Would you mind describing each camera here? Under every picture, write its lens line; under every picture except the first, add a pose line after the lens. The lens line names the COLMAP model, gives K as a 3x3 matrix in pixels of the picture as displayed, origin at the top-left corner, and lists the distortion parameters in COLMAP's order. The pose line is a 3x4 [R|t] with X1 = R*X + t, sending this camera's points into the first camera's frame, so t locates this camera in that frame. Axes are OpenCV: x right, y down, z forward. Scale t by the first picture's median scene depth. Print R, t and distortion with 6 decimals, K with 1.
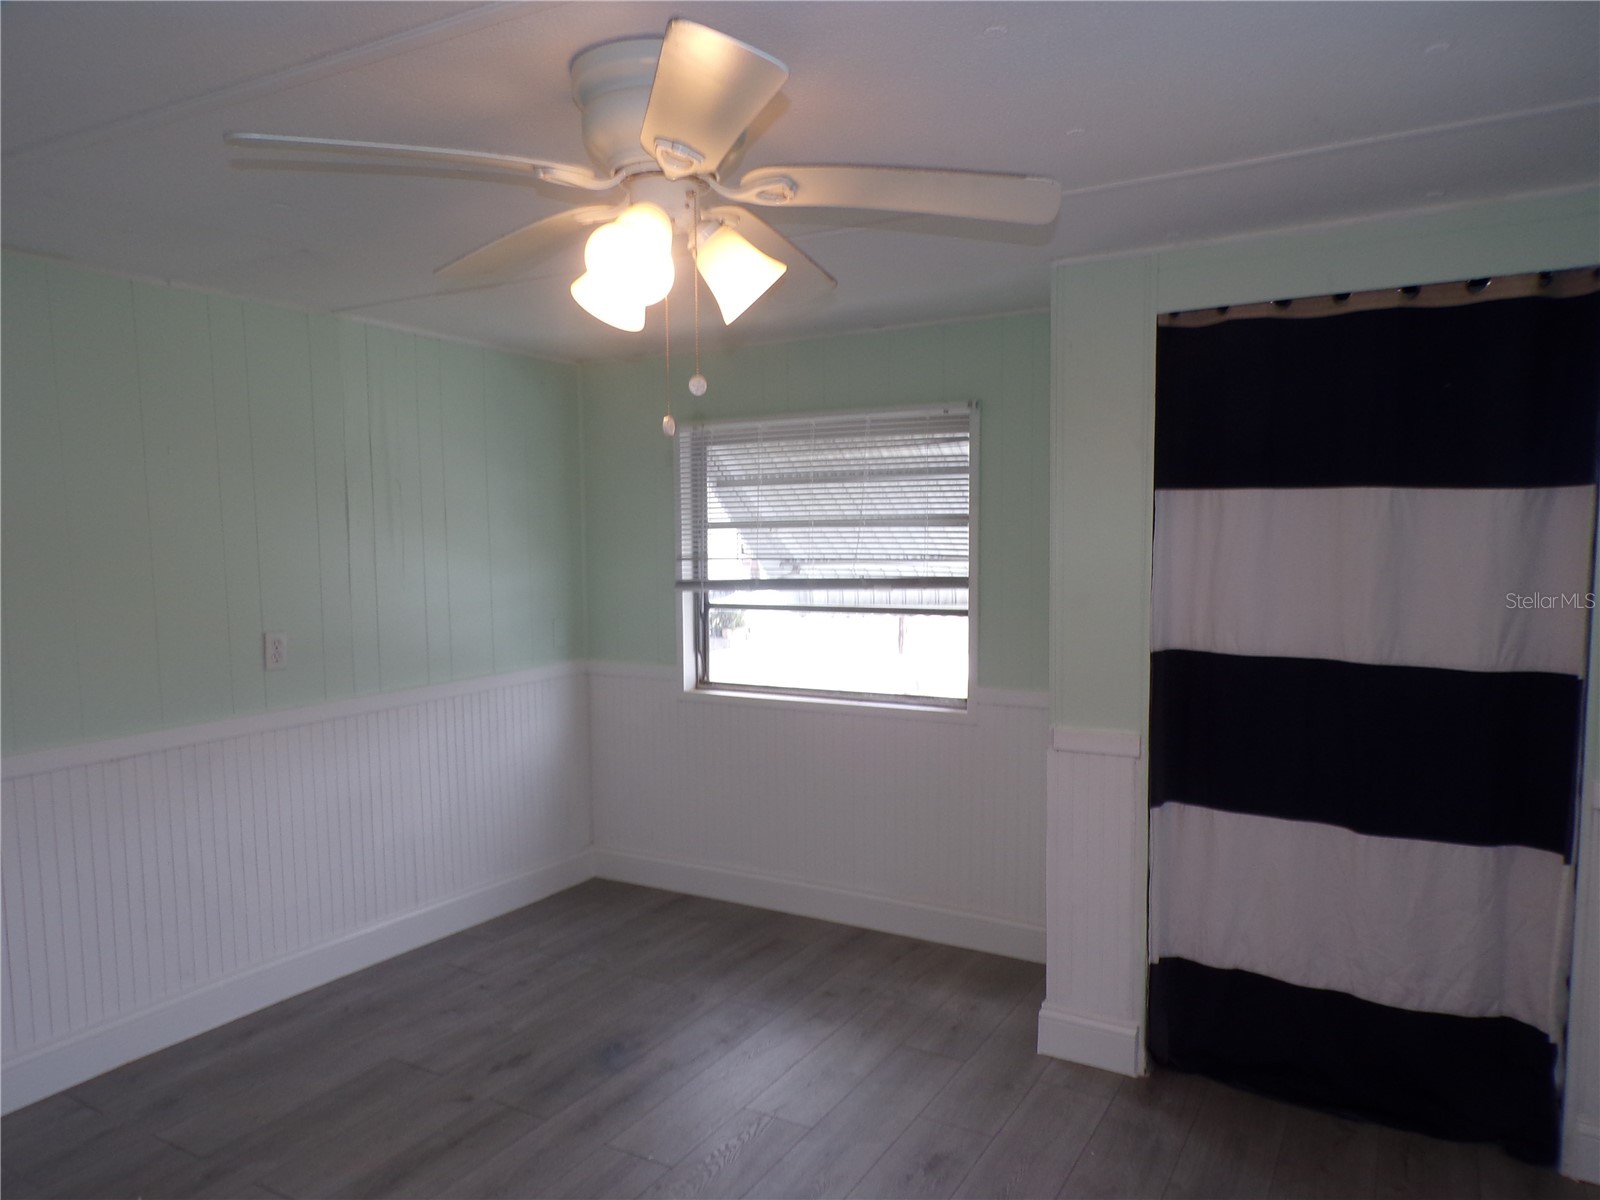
lens RADIAL K [[1081.7, 0, 799.0], [0, 1081.7, 603.1], [0, 0, 1]] dist [-0.005357, 0.005941]
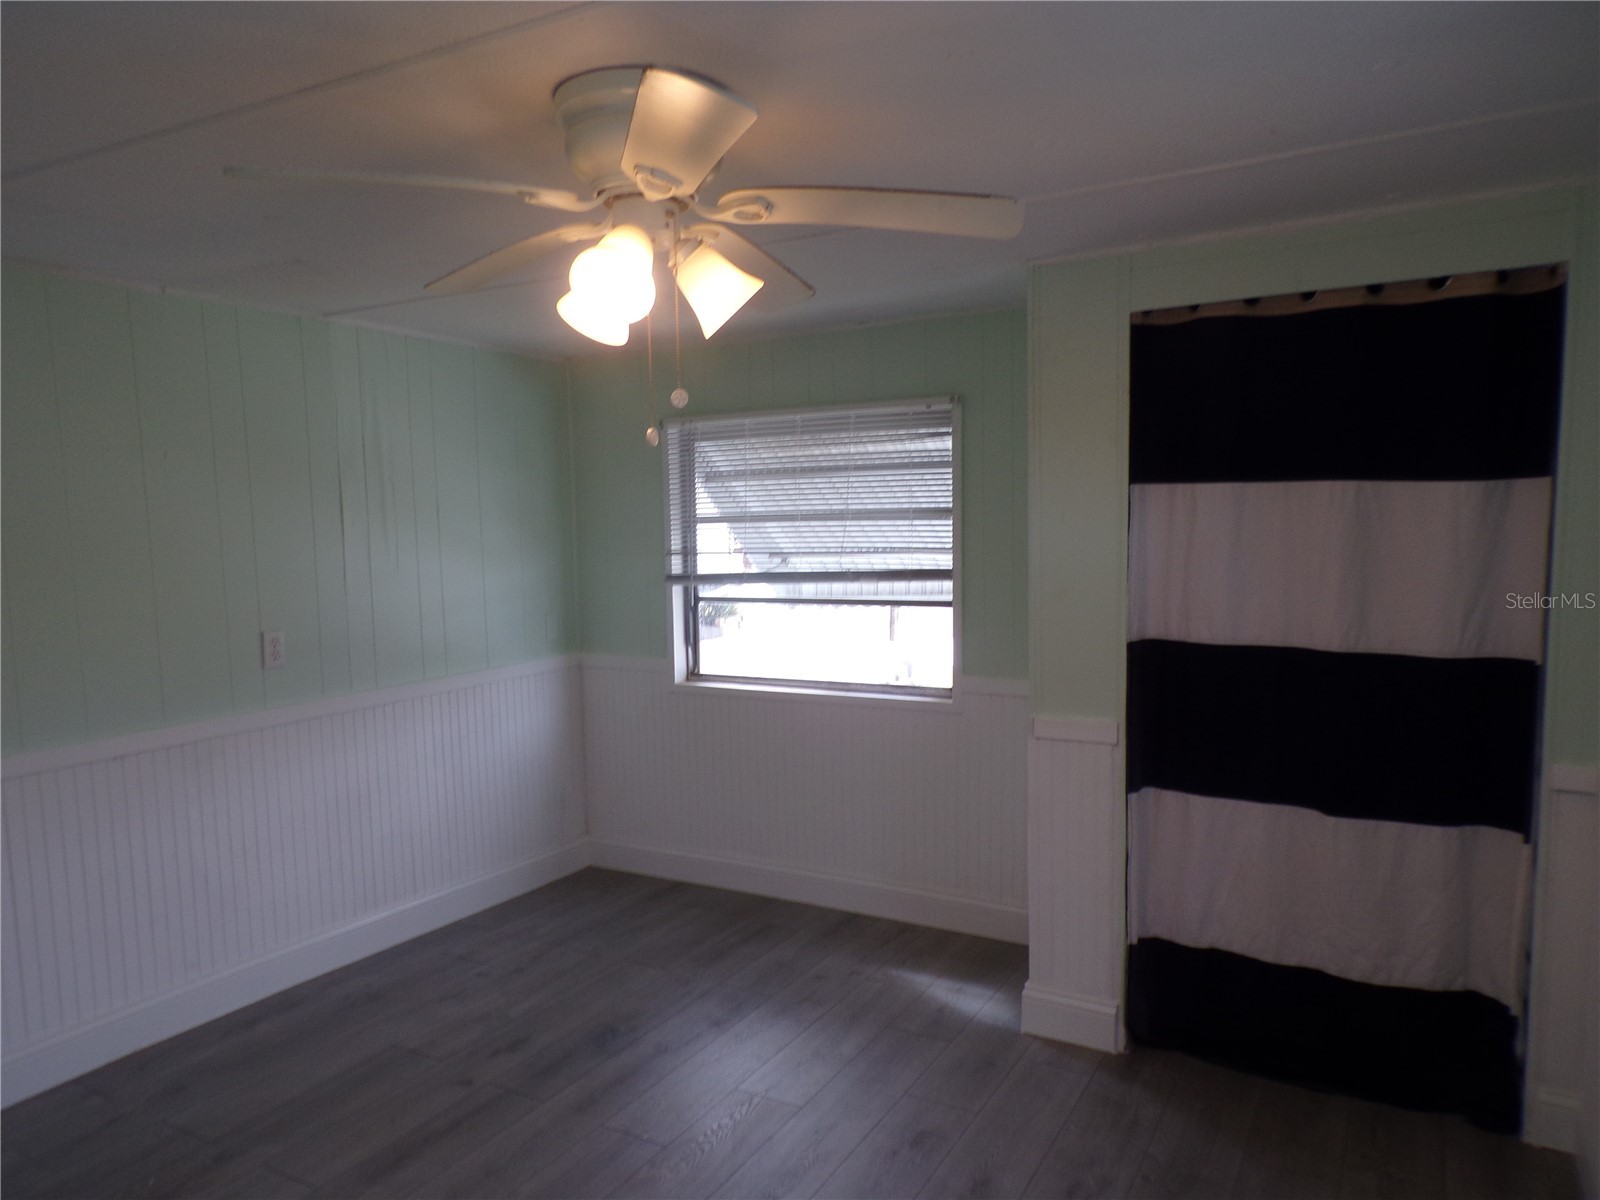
lens RADIAL K [[1081.7, 0, 798.7], [0, 1081.7, 598.1], [0, 0, 1]] dist [-0.005357, 0.005941]
pose [[0.999932, -0.010201, 0.005562, 0.007887], [0.010163, 0.999924, 0.006918, -0.006942], [-0.005632, -0.006861, 0.999961, -0.028034]]
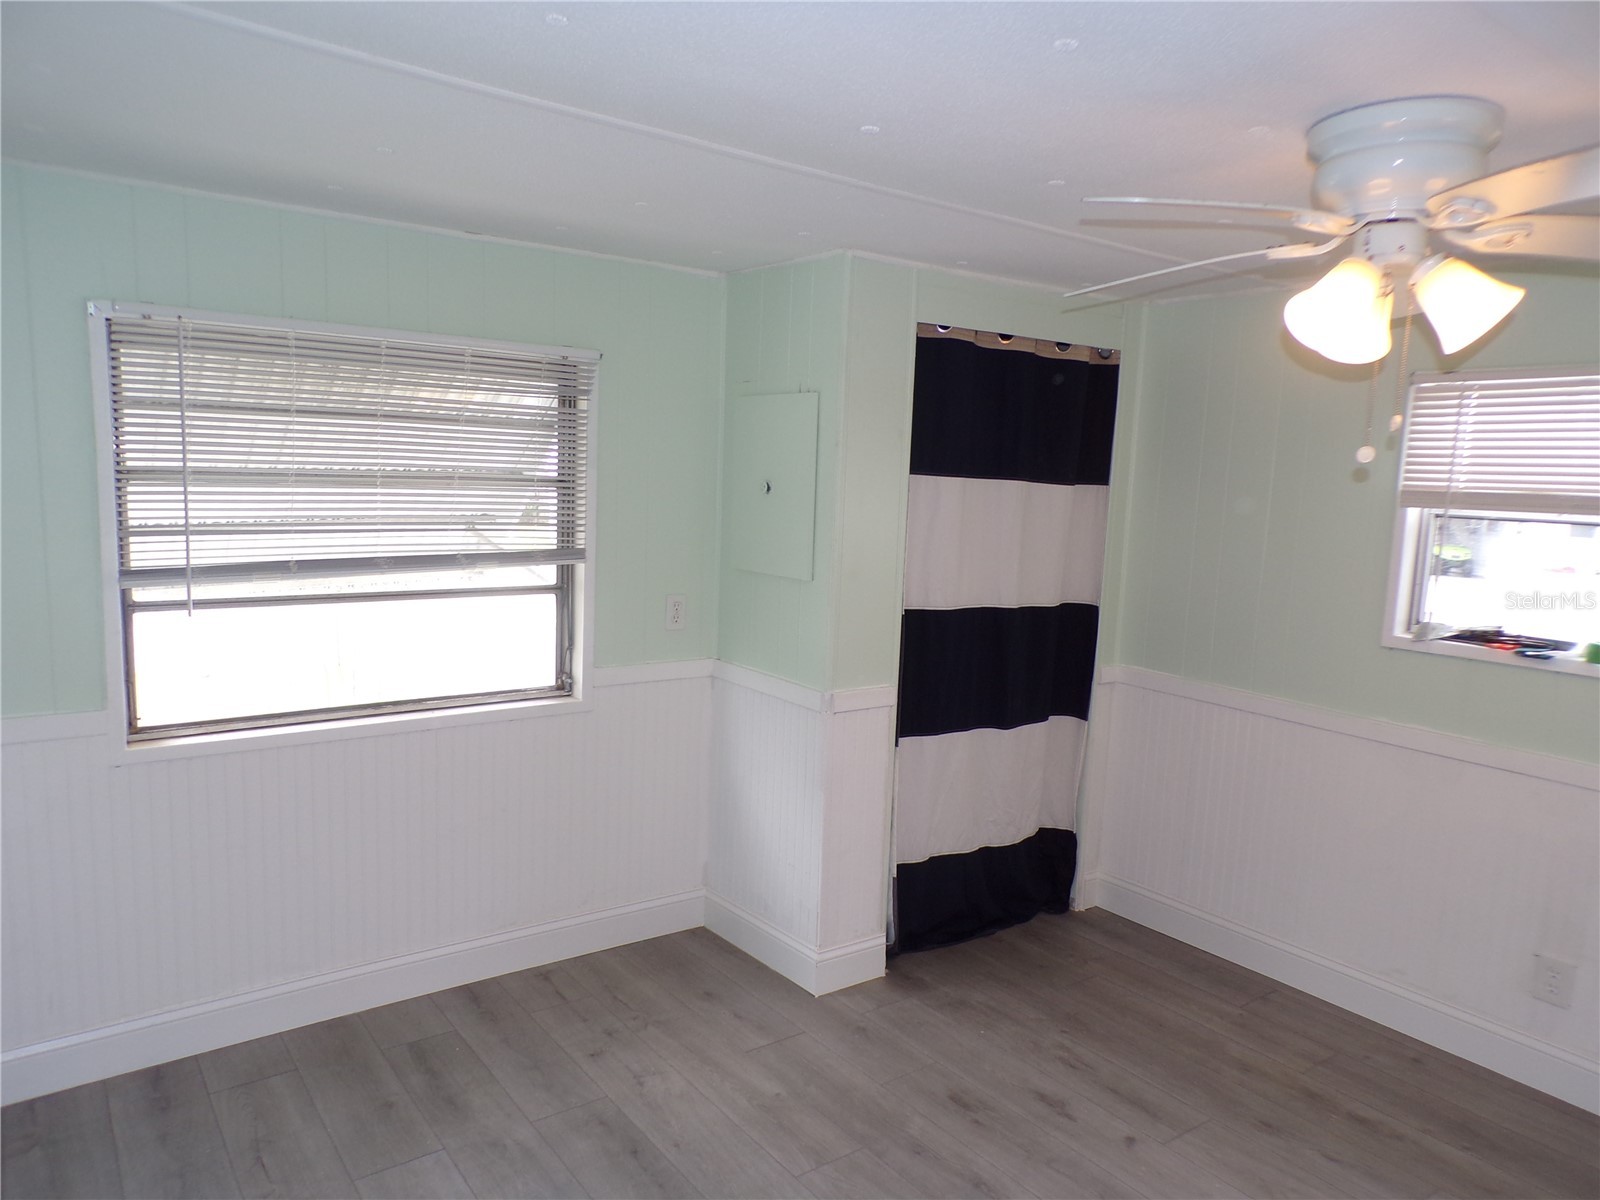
lens RADIAL K [[1081.7, 0, 745.6], [0, 1081.7, 620.4], [0, 0, 1]] dist [-0.005357, 0.005941]
pose [[0.407681, -0.092877, 0.908389, -0.845619], [0.026157, 0.995593, 0.090054, -0.060069], [-0.912750, -0.012952, 0.408313, 0.718755]]
